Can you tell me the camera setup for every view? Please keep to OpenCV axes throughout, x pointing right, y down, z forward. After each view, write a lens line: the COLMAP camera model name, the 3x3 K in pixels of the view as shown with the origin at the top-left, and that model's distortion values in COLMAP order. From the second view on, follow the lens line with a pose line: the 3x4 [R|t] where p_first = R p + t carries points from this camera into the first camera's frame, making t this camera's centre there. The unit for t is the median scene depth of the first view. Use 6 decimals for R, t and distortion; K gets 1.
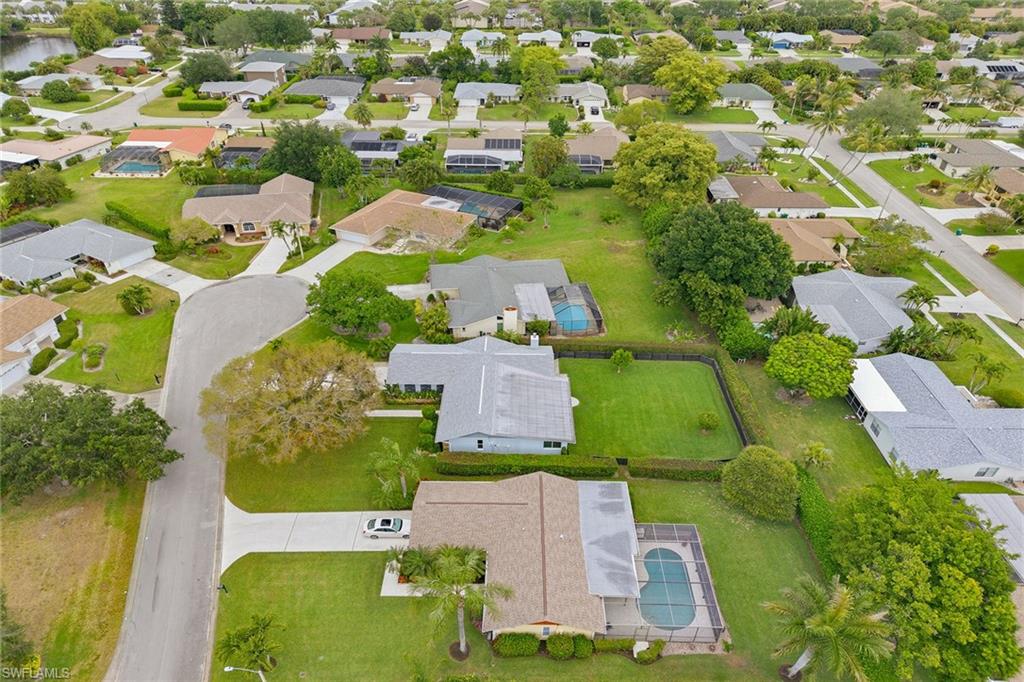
lens RADIAL K [[720.2, 0, 512.0], [0, 720.2, 341.0], [0, 0, 1]] dist [0.010221, 0.000800]
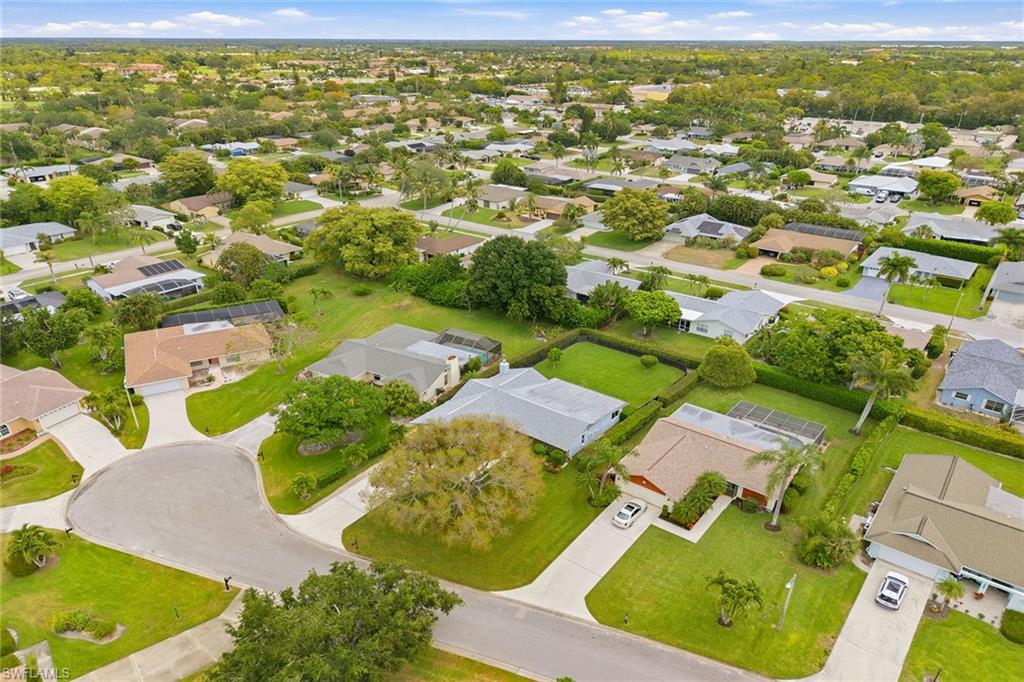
lens RADIAL K [[696.3, 0, 512.0], [0, 696.3, 341.0], [0, 0, 1]] dist [-0.000945, -0.000187]
pose [[0.610331, -0.319686, 0.724774, -0.553423], [0.418318, 0.907041, 0.047816, -0.063764], [-0.672686, 0.274002, 0.687326, 0.170483]]
